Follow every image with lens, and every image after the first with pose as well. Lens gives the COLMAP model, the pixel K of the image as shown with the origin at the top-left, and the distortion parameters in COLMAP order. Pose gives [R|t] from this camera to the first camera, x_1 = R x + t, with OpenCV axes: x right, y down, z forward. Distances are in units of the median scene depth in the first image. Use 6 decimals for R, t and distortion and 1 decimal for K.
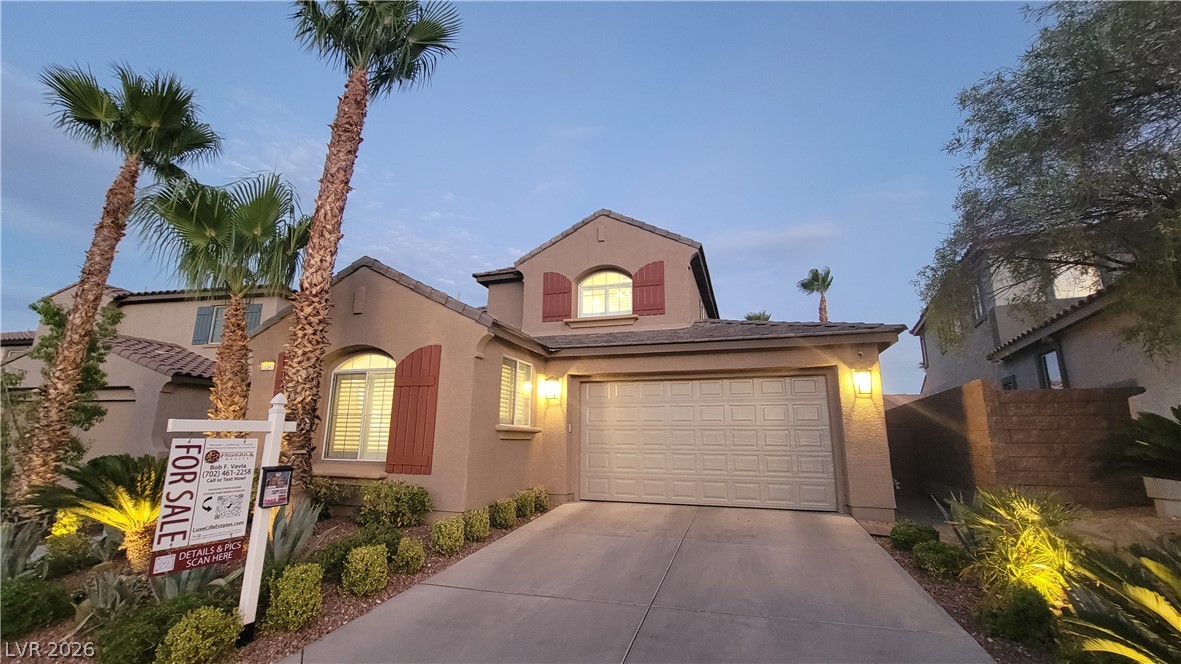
lens RADIAL K [[473.1, 0, 605.2], [0, 473.1, 333.6], [0, 0, 1]] dist [-0.002699, 0.000015]
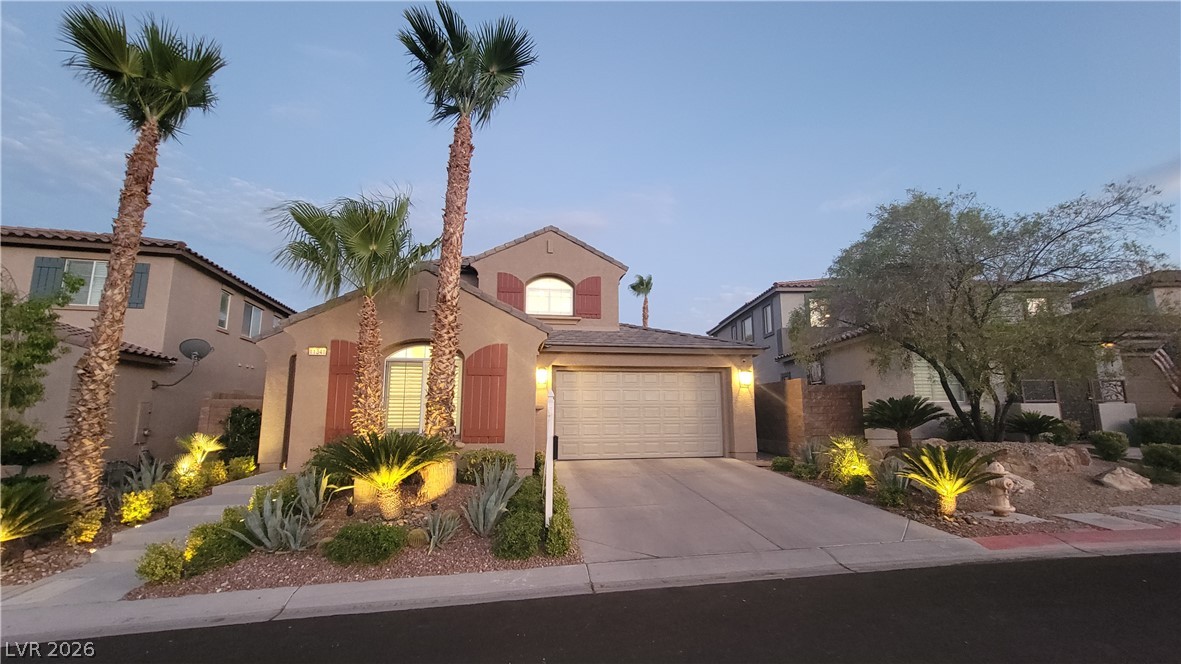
lens RADIAL K [[473.1, 0, 598.1], [0, 473.1, 334.9], [0, 0, 1]] dist [-0.002699, 0.000015]
pose [[0.897780, 0.059440, 0.436415, -0.641922], [-0.085257, 0.995564, 0.039791, -0.068790], [-0.432114, -0.072931, 0.898865, -0.250262]]
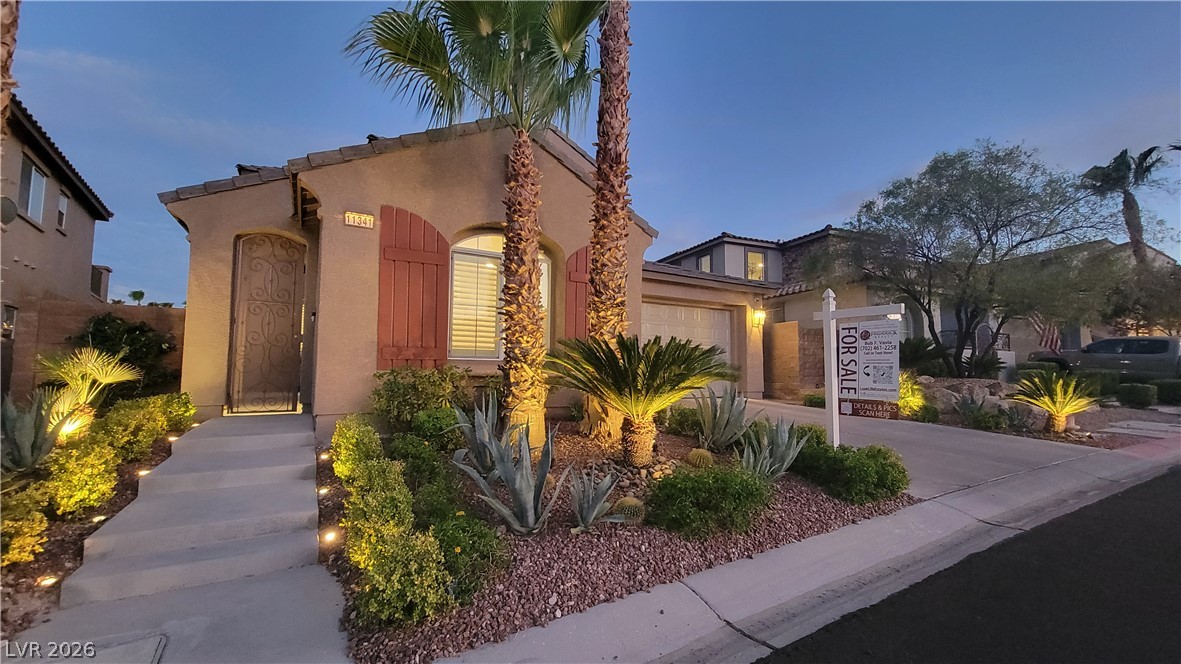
lens RADIAL K [[473.1, 0, 597.2], [0, 473.1, 335.1], [0, 0, 1]] dist [-0.002699, 0.000015]
pose [[0.668679, 0.053451, 0.741628, -1.018934], [-0.165693, 0.983045, 0.078544, 0.125404], [-0.724855, -0.175403, 0.666197, 0.304854]]
